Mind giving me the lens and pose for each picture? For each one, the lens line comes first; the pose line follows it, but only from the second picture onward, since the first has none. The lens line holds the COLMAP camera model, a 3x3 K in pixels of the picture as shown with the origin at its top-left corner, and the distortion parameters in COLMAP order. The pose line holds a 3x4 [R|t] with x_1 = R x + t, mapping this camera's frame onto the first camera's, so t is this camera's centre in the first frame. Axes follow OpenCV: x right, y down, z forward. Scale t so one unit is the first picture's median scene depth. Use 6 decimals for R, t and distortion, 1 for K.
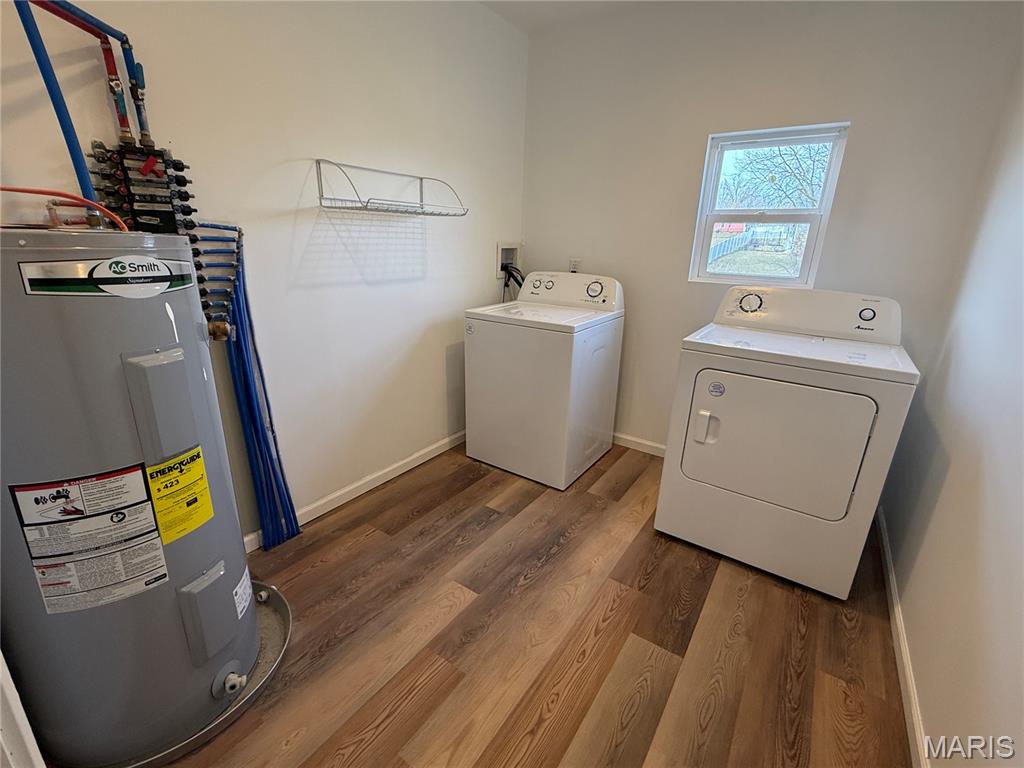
lens RADIAL K [[451.4, 0, 510.1], [0, 451.4, 377.7], [0, 0, 1]] dist [-0.000124, 0.000064]
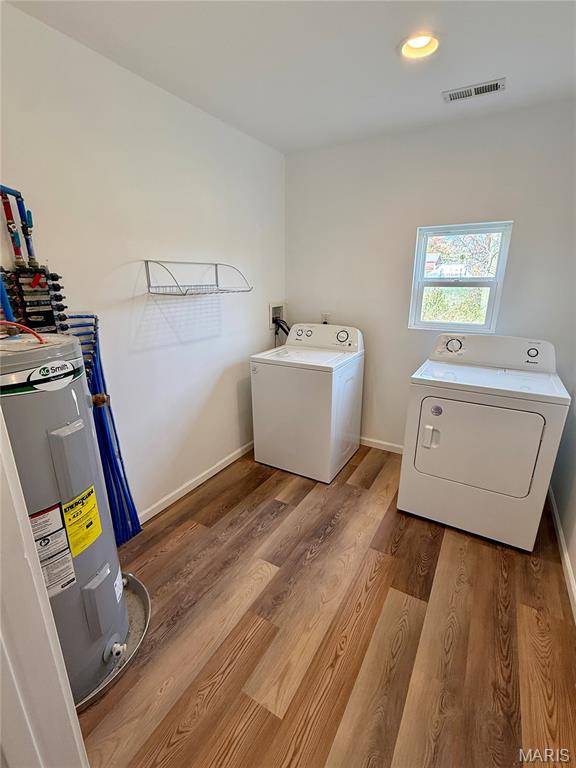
lens RADIAL K [[338.6, 0, 292.0], [0, 338.6, 385.6], [0, 0, 1]] dist [-0.000124, 0.000064]
pose [[0.997222, -0.050420, 0.054819, -0.058815], [0.051426, 0.998531, -0.017091, -0.060807], [-0.053877, 0.019862, 0.998350, -0.057613]]
